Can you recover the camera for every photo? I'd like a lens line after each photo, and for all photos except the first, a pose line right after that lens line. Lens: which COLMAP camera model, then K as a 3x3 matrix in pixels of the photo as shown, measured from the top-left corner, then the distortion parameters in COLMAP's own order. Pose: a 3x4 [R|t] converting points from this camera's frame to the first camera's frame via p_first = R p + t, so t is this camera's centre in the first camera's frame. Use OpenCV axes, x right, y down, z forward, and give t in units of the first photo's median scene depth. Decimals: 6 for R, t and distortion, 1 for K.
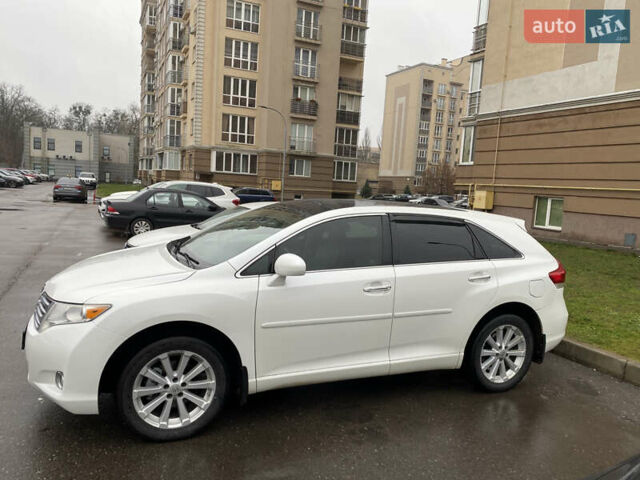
lens RADIAL K [[508.7, 0, 317.1], [0, 508.7, 241.5], [0, 0, 1]] dist [0.002226, 0.000619]
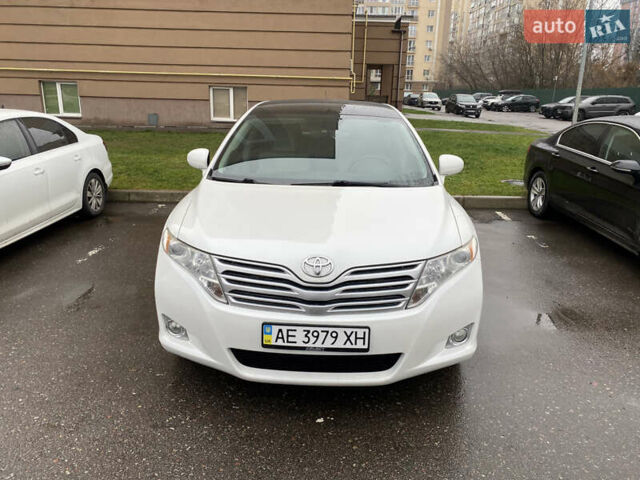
lens RADIAL K [[508.7, 0, 317.1], [0, 508.7, 241.5], [0, 0, 1]] dist [0.002226, 0.000619]
pose [[0.420195, -0.302196, 0.855636, -0.247430], [0.099120, 0.952562, 0.287751, -0.030625], [-0.902004, -0.036101, 0.430216, 0.165261]]
